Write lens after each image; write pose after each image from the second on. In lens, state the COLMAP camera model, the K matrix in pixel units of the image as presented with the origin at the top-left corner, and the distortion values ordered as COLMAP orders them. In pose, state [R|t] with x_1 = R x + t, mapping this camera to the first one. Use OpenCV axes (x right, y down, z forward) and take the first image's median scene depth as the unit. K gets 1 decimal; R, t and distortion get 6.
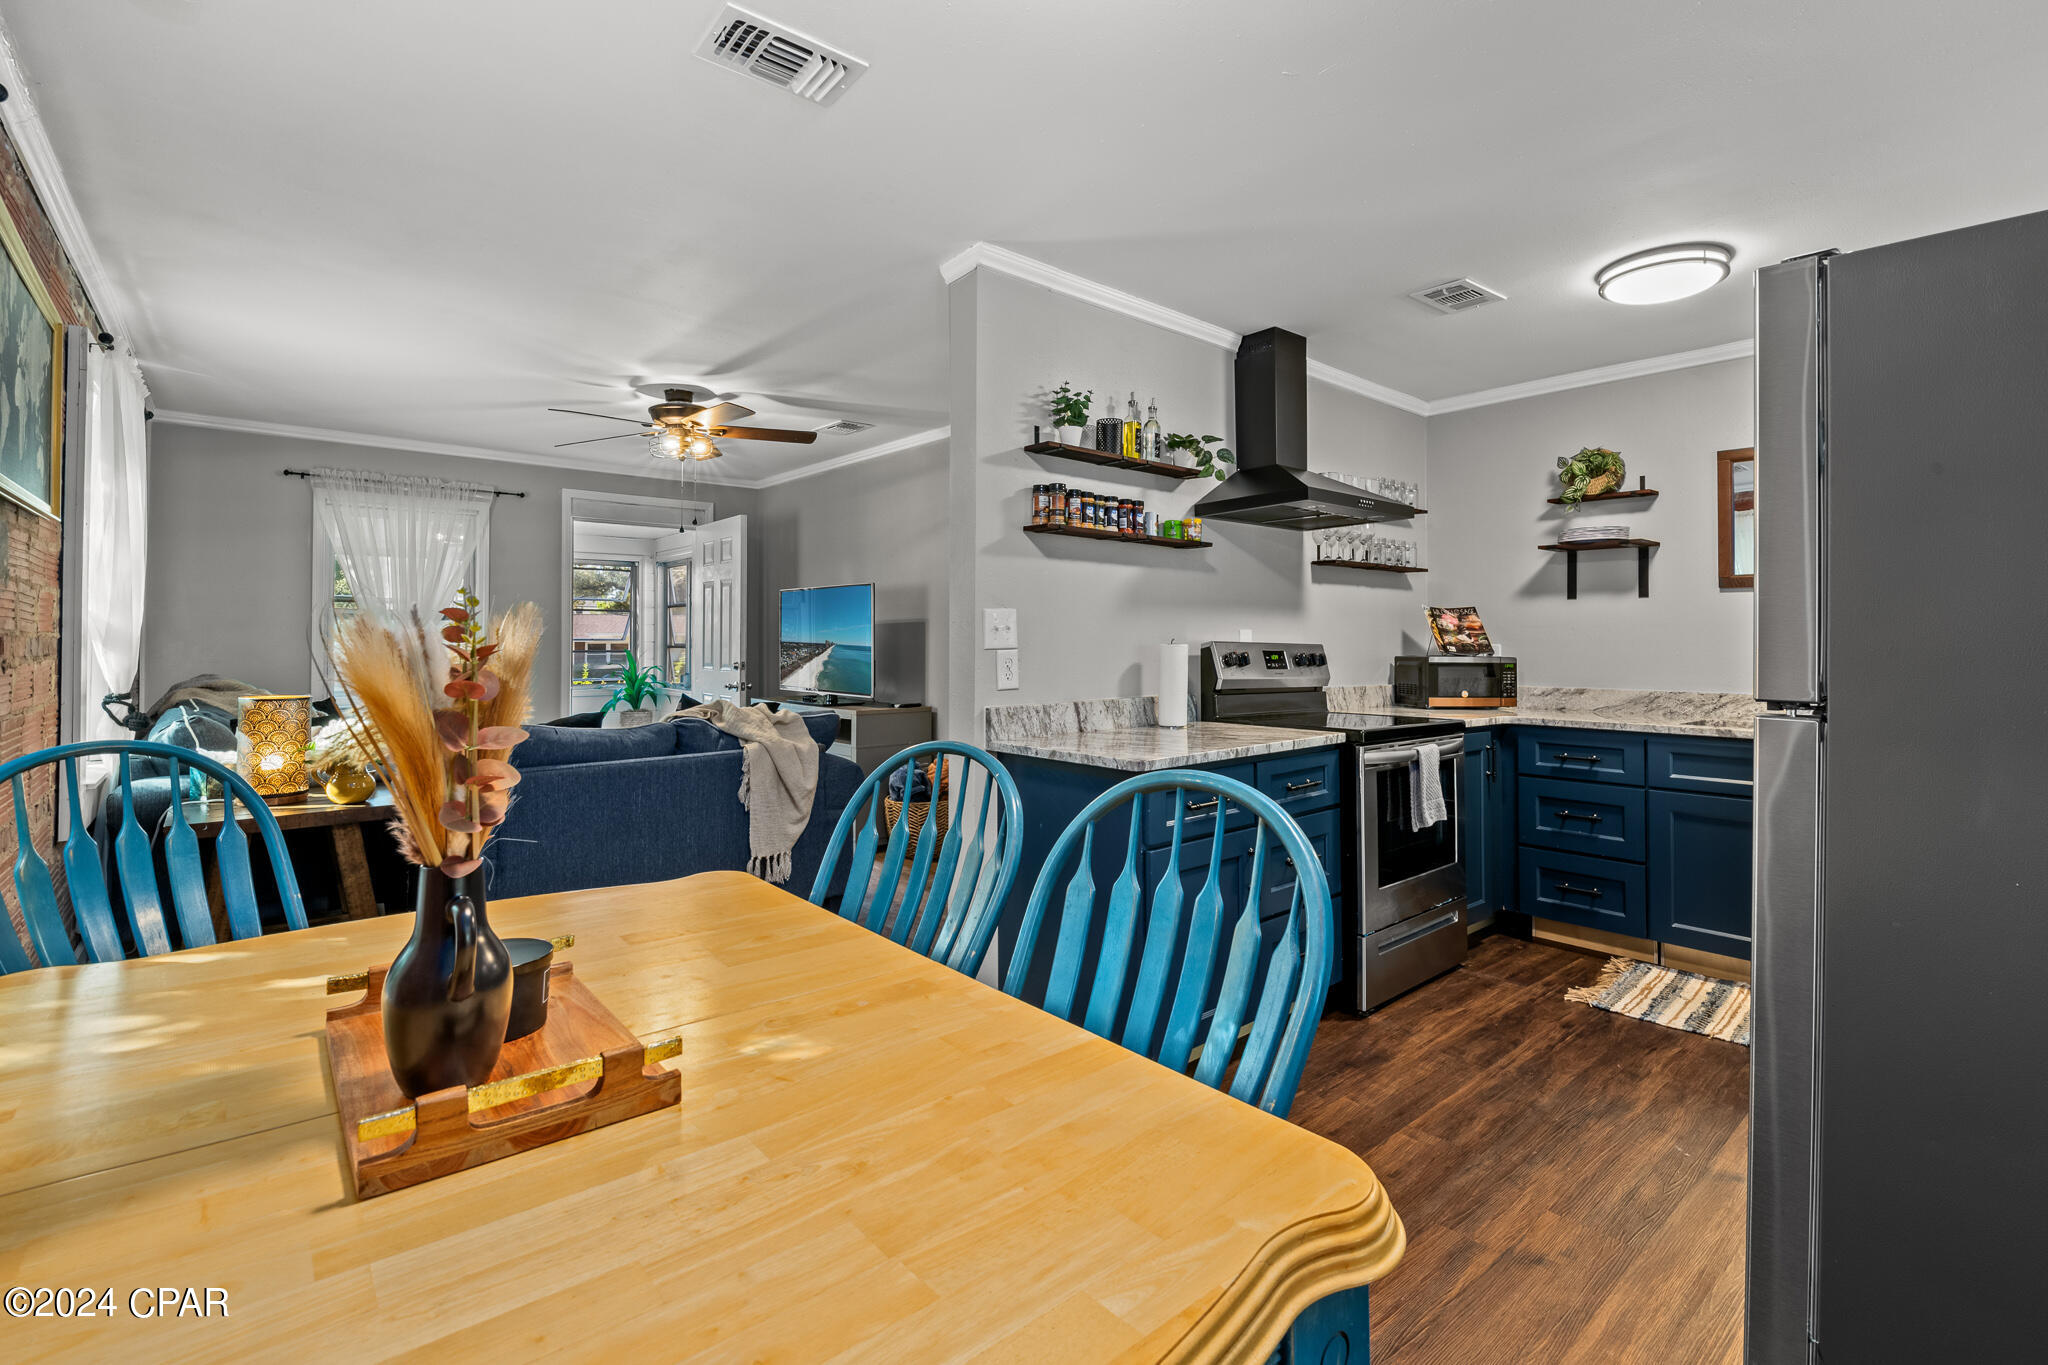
lens RADIAL K [[907.0, 0, 1034.4], [0, 907.0, 623.4], [0, 0, 1]] dist [-0.005356, -0.004867]
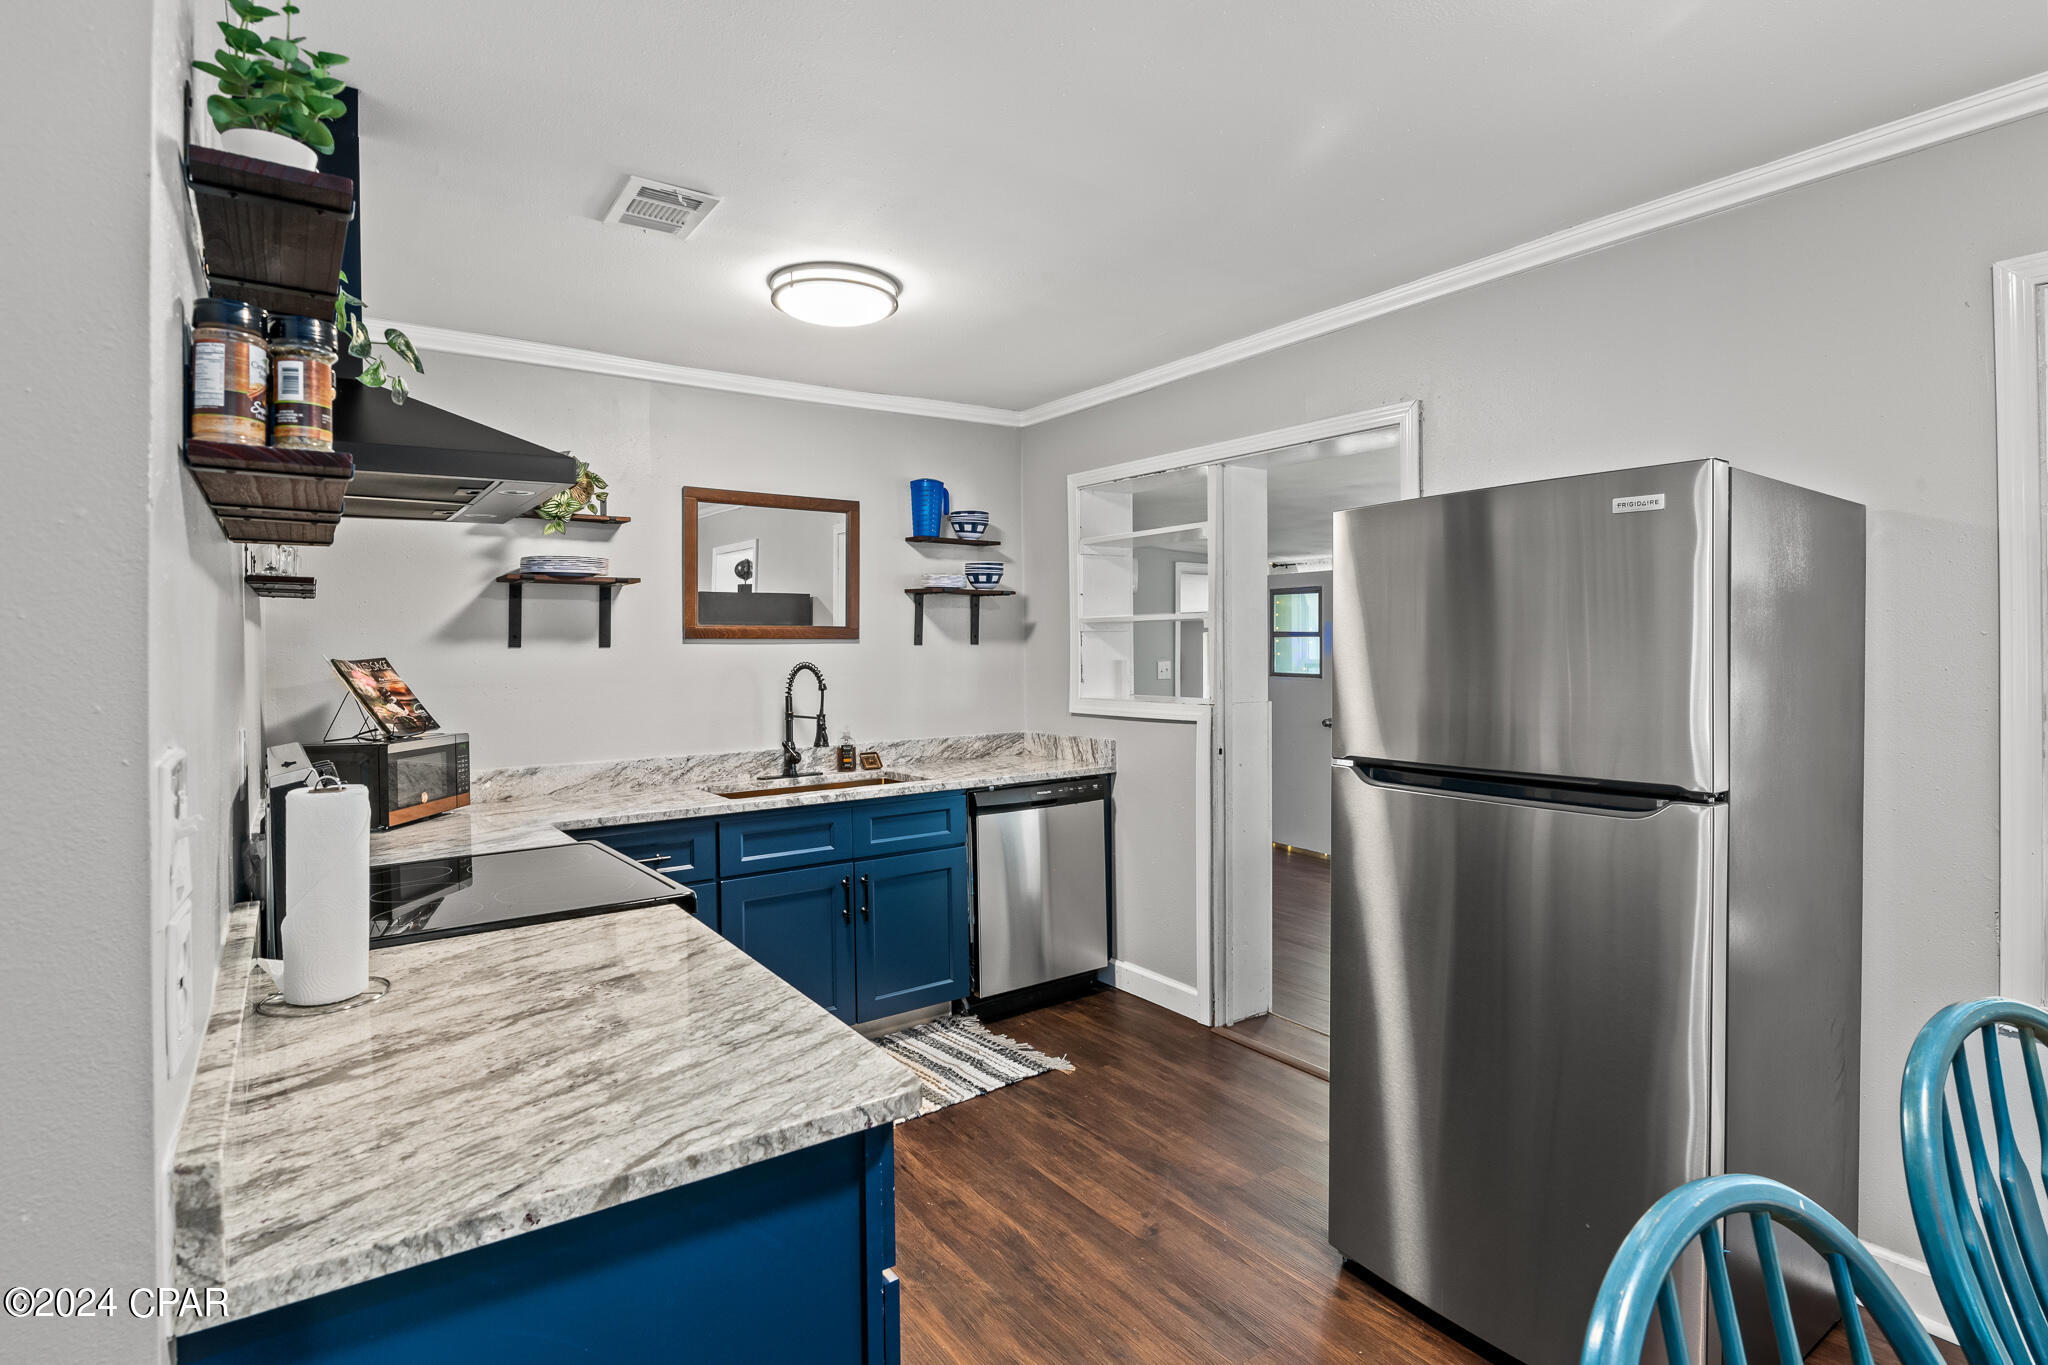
lens RADIAL K [[1045.4, 0, 1027.7], [0, 1045.4, 667.0], [0, 0, 1]] dist [-0.016670, 0.000061]
pose [[0.091410, -0.022947, 0.995549, -0.219408], [-0.007551, 0.999690, 0.023736, -0.035803], [-0.995785, -0.009687, 0.091208, 0.532154]]
